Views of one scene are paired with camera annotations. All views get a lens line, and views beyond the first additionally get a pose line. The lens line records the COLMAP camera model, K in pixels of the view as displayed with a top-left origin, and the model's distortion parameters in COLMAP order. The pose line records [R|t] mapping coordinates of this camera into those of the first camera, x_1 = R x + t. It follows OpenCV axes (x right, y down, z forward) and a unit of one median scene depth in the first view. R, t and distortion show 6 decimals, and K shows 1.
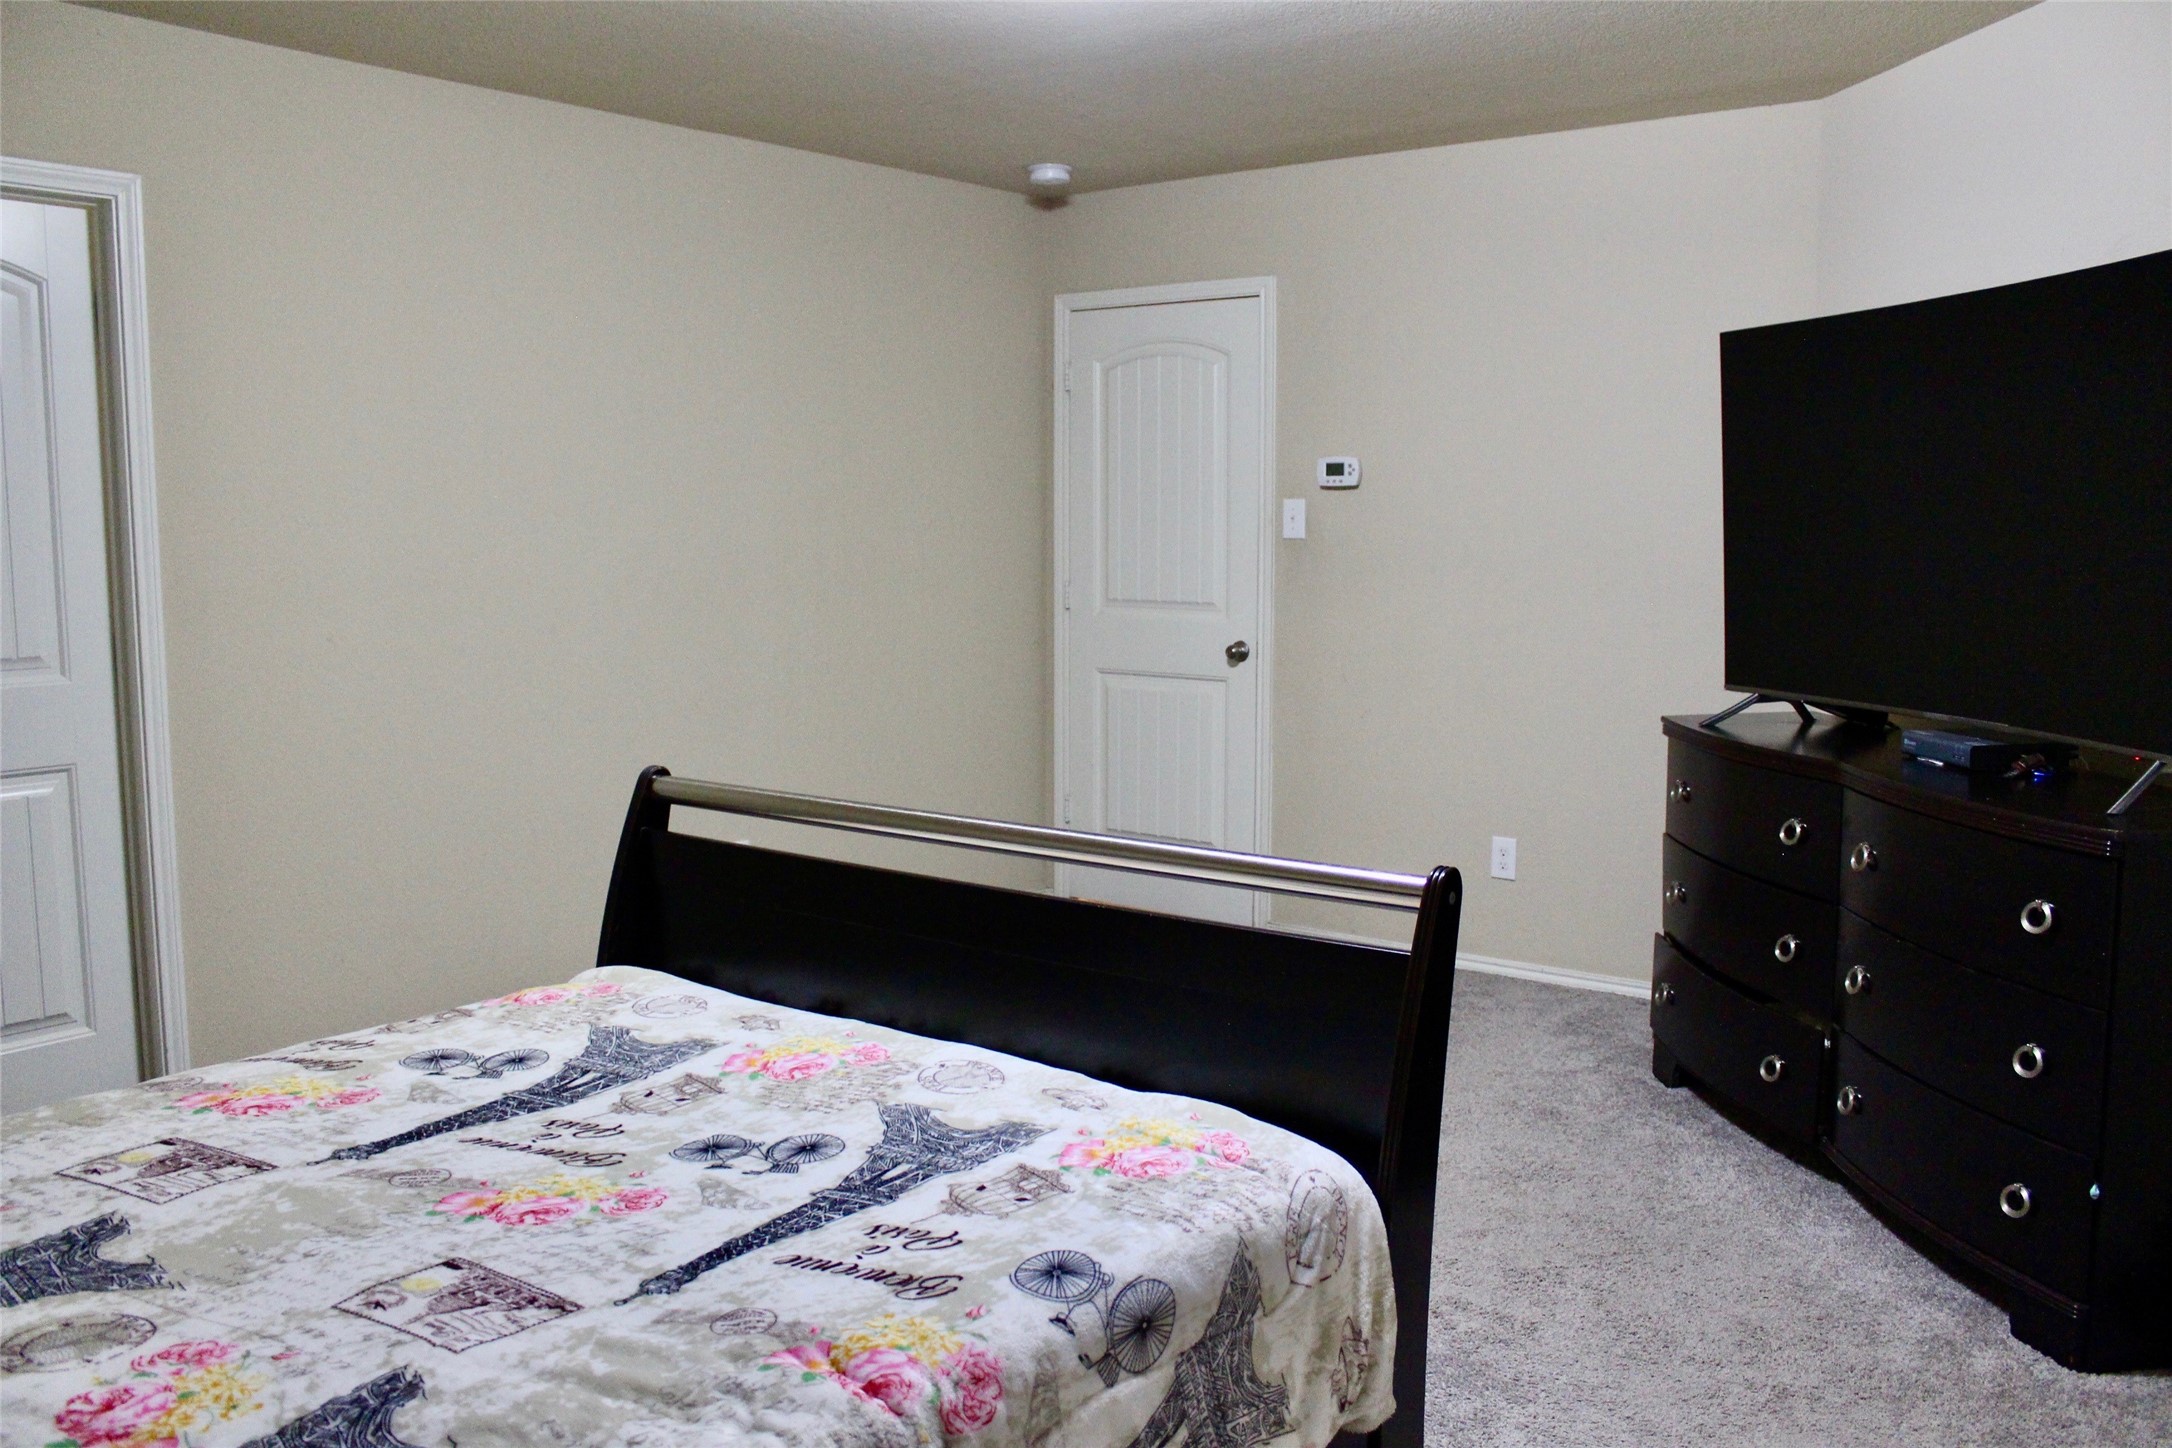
lens RADIAL K [[1750.7, 0, 1086.0], [0, 1750.7, 724.0], [0, 0, 1]] dist [-0.055428, 0.006822]
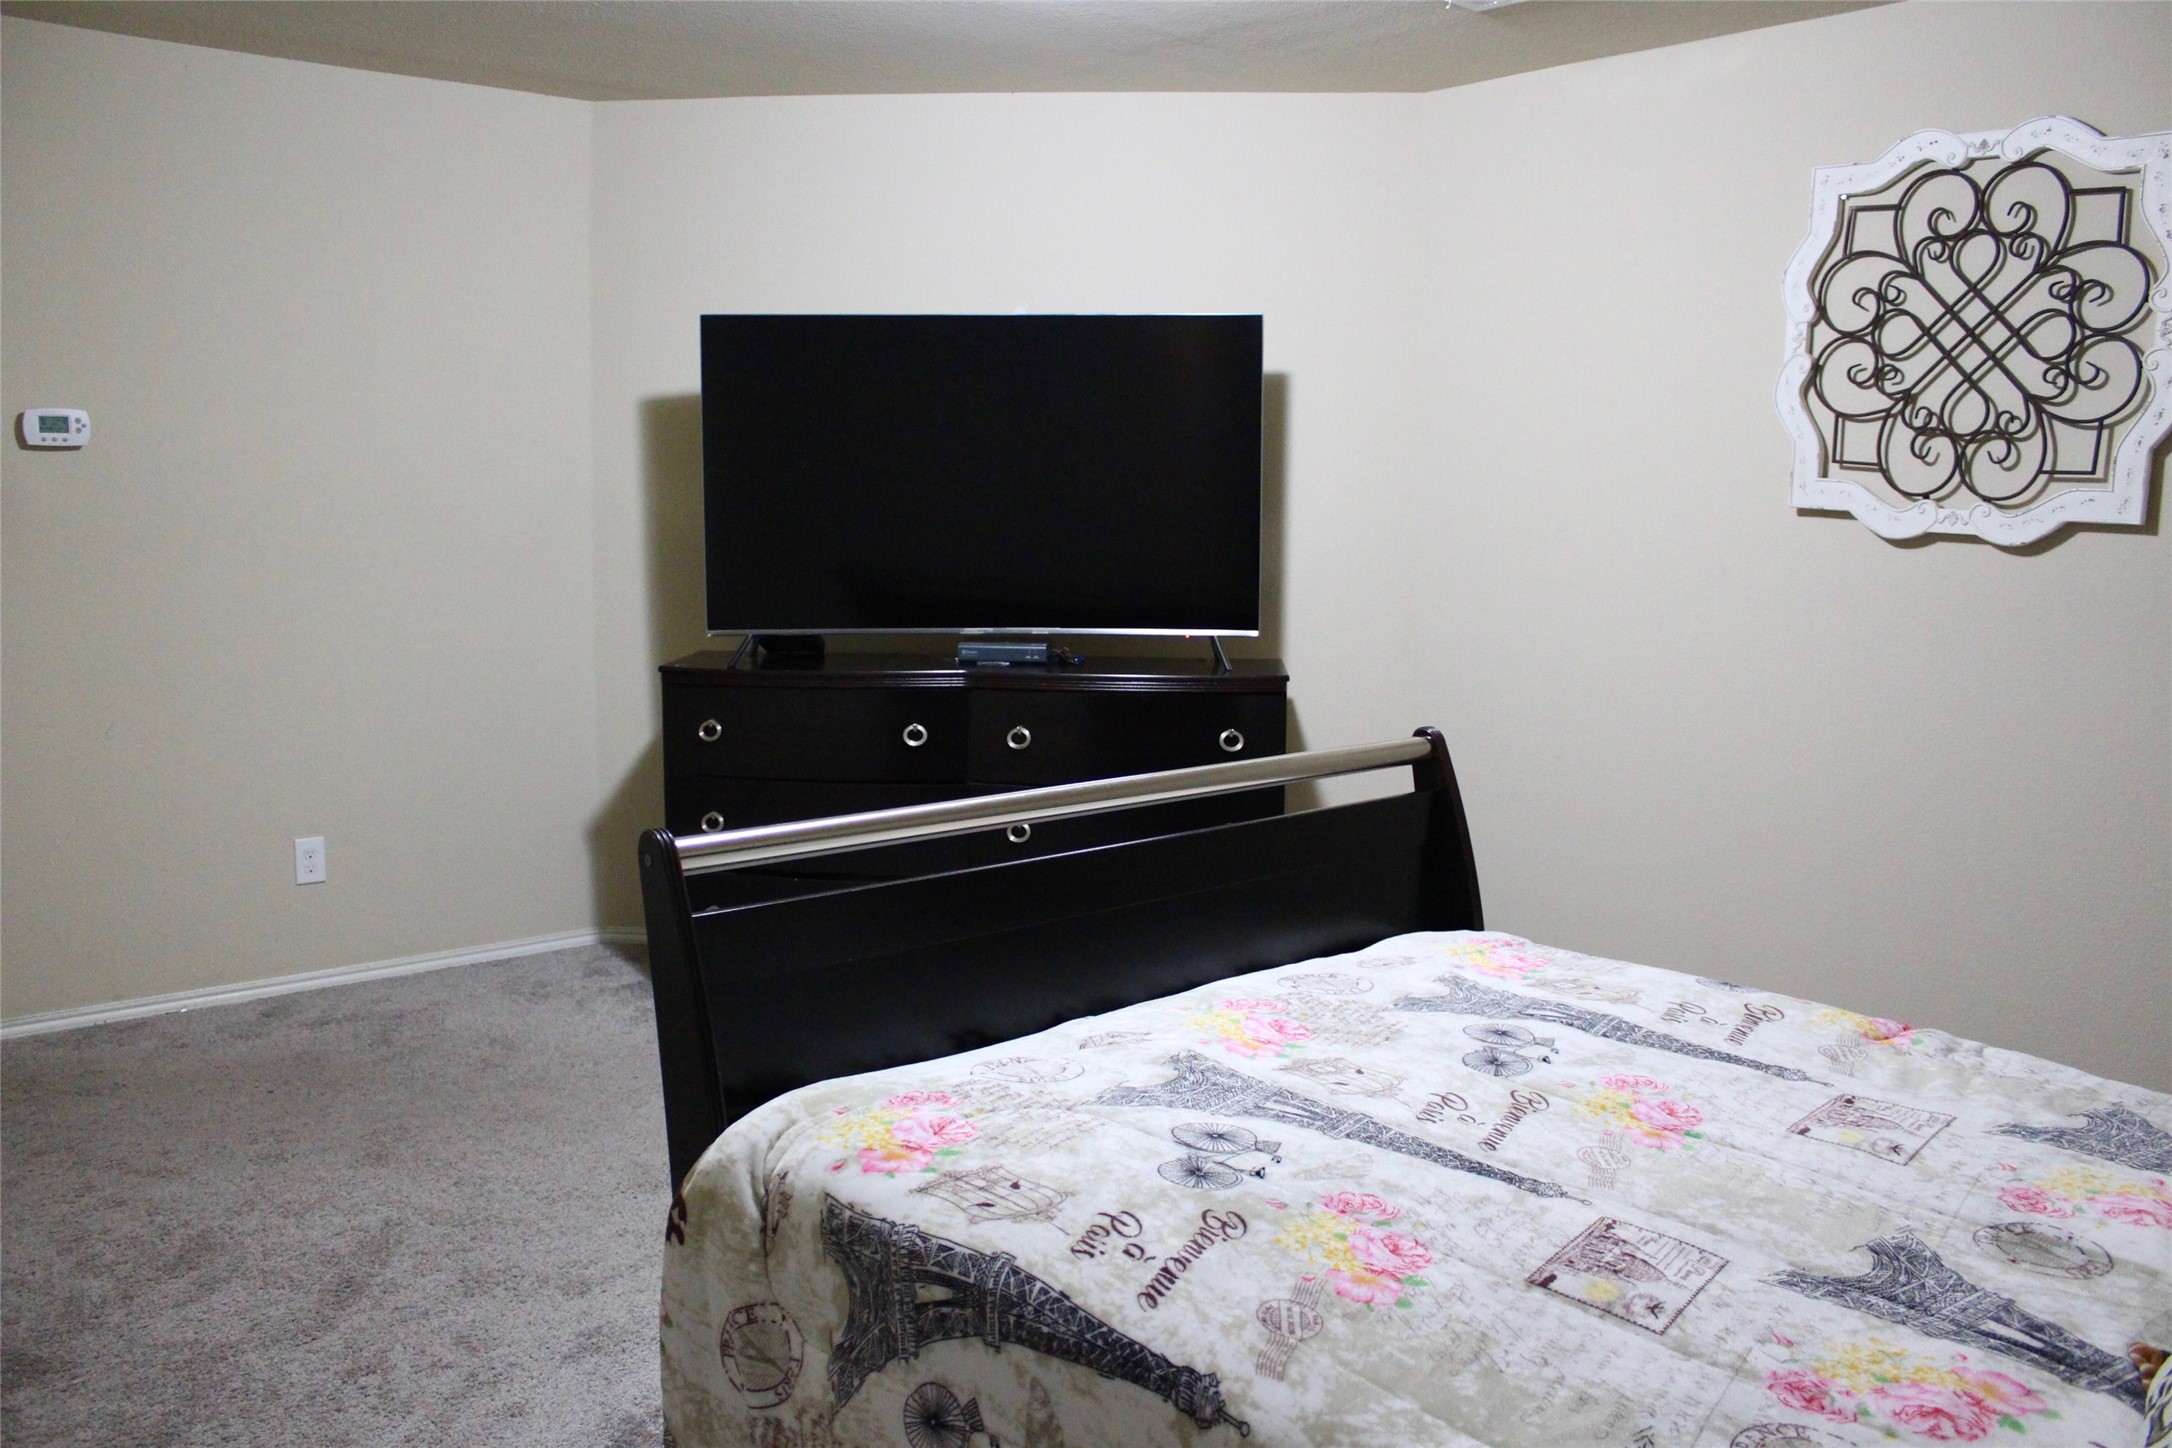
lens RADIAL K [[1793.3, 0, 1086.0], [0, 1793.3, 724.0], [0, 0, 1]] dist [-0.054738, 0.003567]
pose [[0.168961, -0.110190, 0.979444, -1.187299], [0.114030, 0.989243, 0.091622, -0.077940], [-0.979004, 0.096205, 0.179708, 0.949541]]
